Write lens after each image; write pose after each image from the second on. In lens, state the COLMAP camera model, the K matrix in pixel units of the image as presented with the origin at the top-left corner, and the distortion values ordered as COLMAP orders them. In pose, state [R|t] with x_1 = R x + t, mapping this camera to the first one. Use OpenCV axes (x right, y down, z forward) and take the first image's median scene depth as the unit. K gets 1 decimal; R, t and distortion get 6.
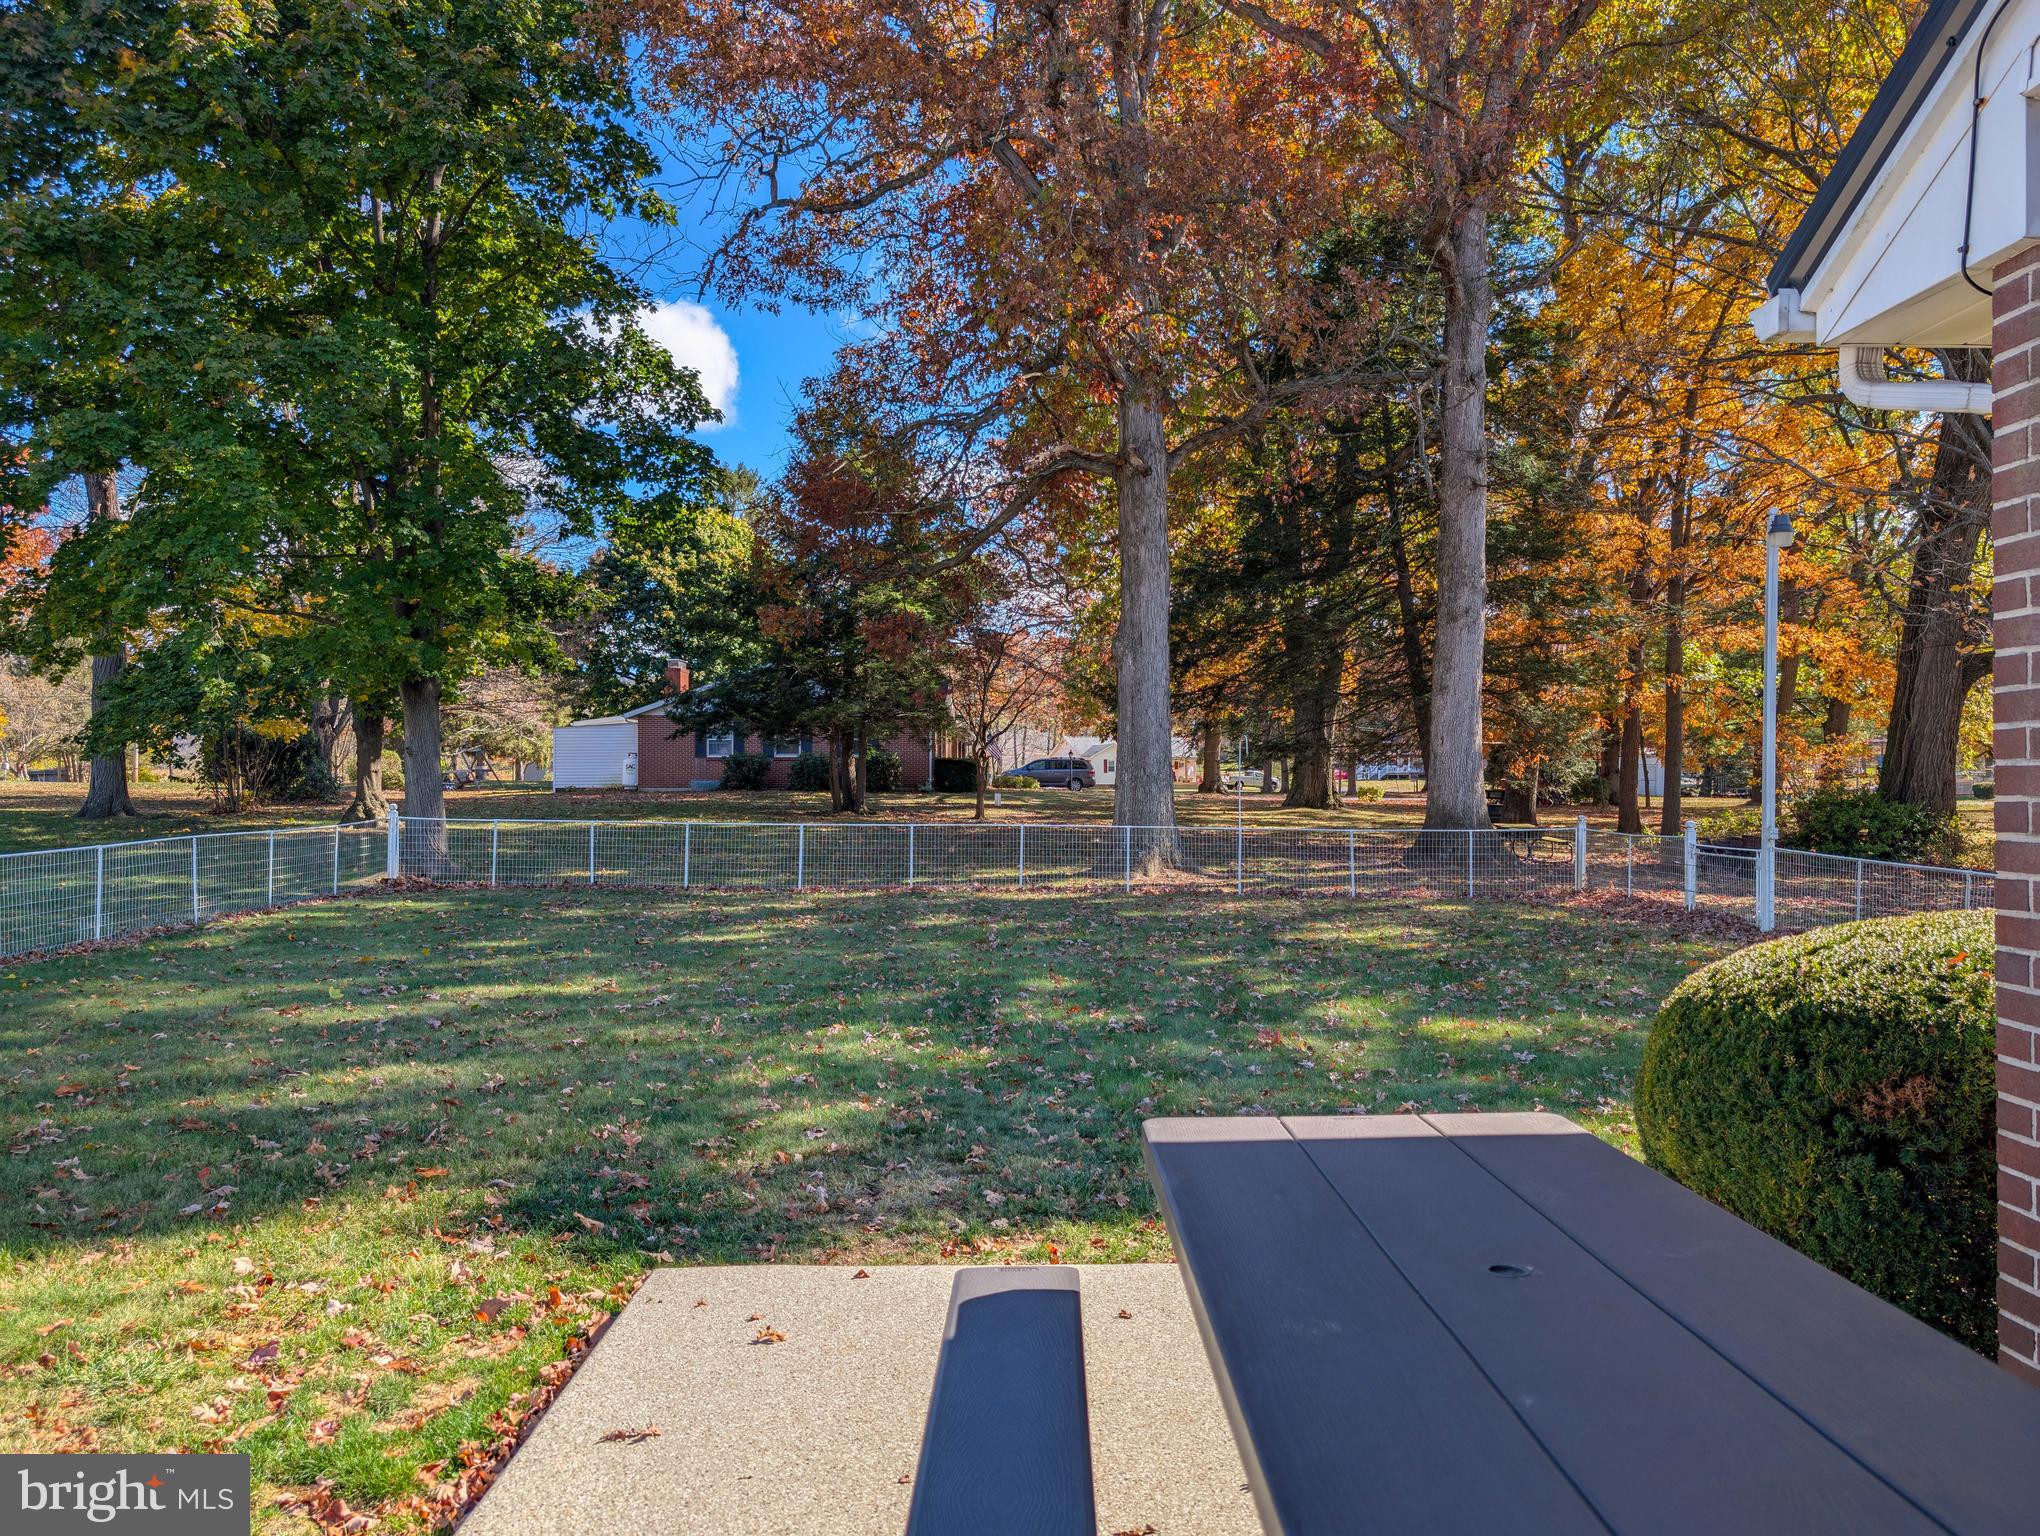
lens RADIAL K [[1563.8, 0, 1018.5], [0, 1563.8, 772.3], [0, 0, 1]] dist [0.001051, 0.003416]
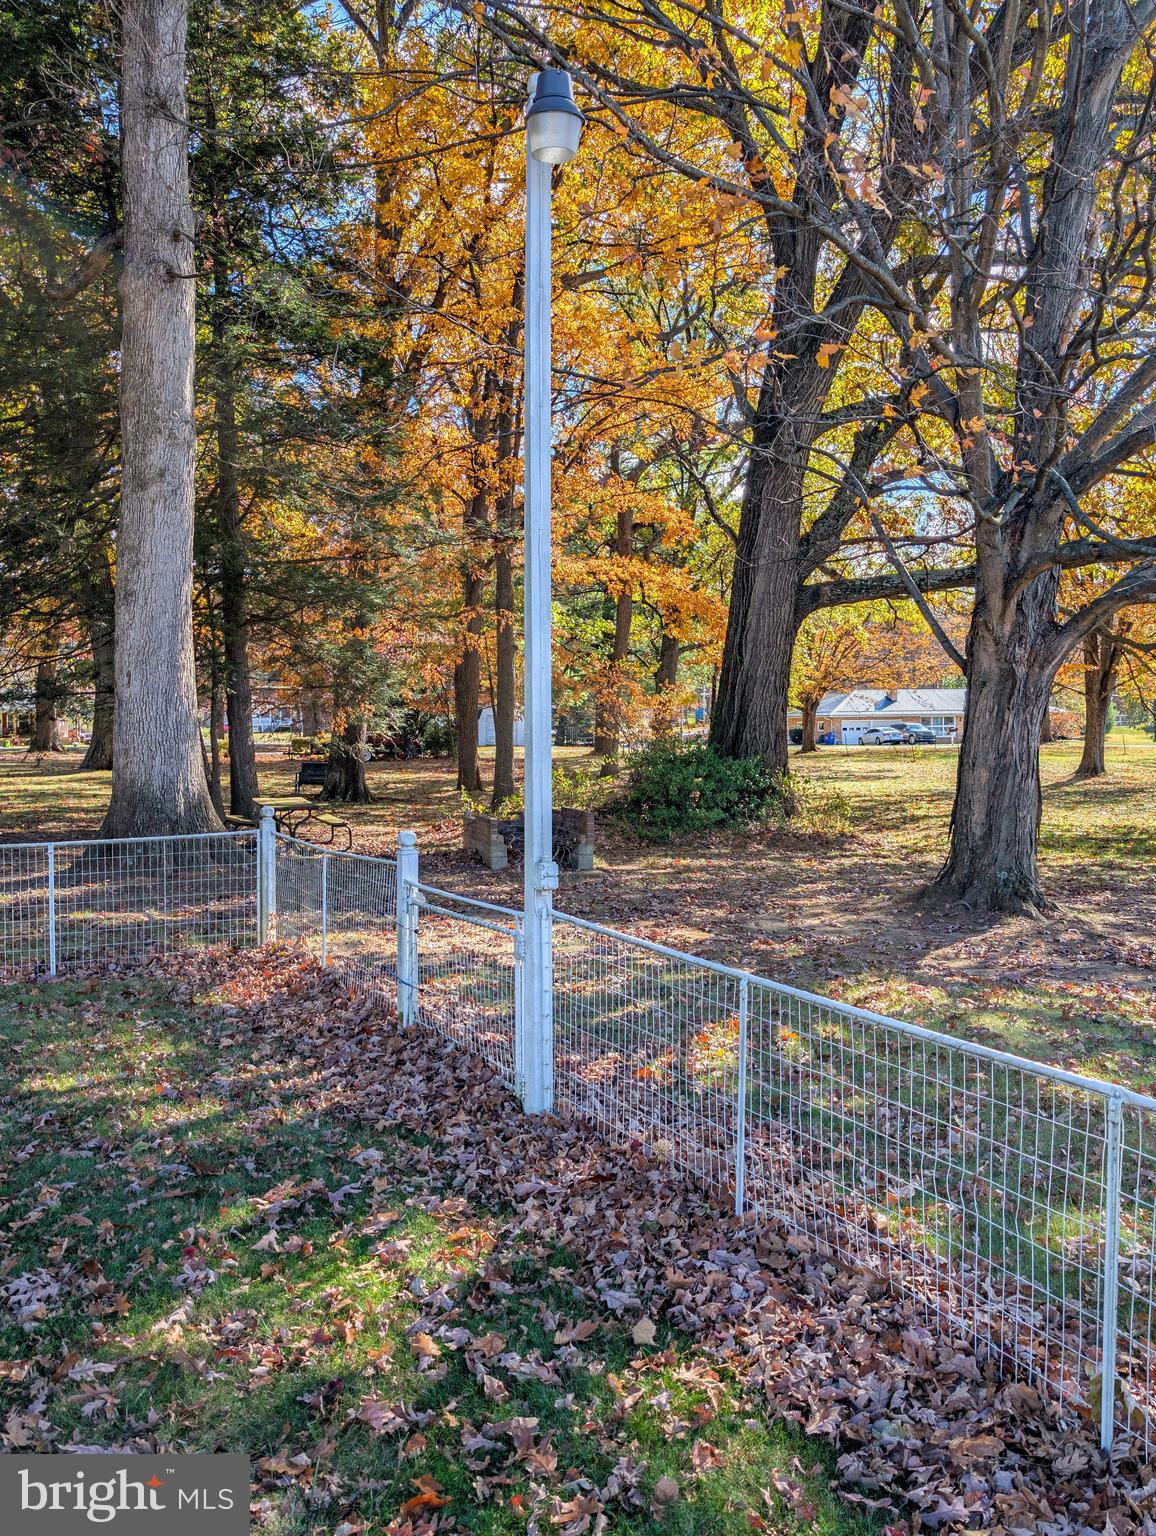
lens RADIAL K [[1177.4, 0, 578.0], [0, 1177.4, 768.0], [0, 0, 1]] dist [0.001051, 0.003416]
pose [[0.917642, -0.022153, 0.396791, 0.188962], [0.009035, 0.999350, 0.034900, 0.002919], [-0.397306, -0.028440, 0.917245, 0.366316]]
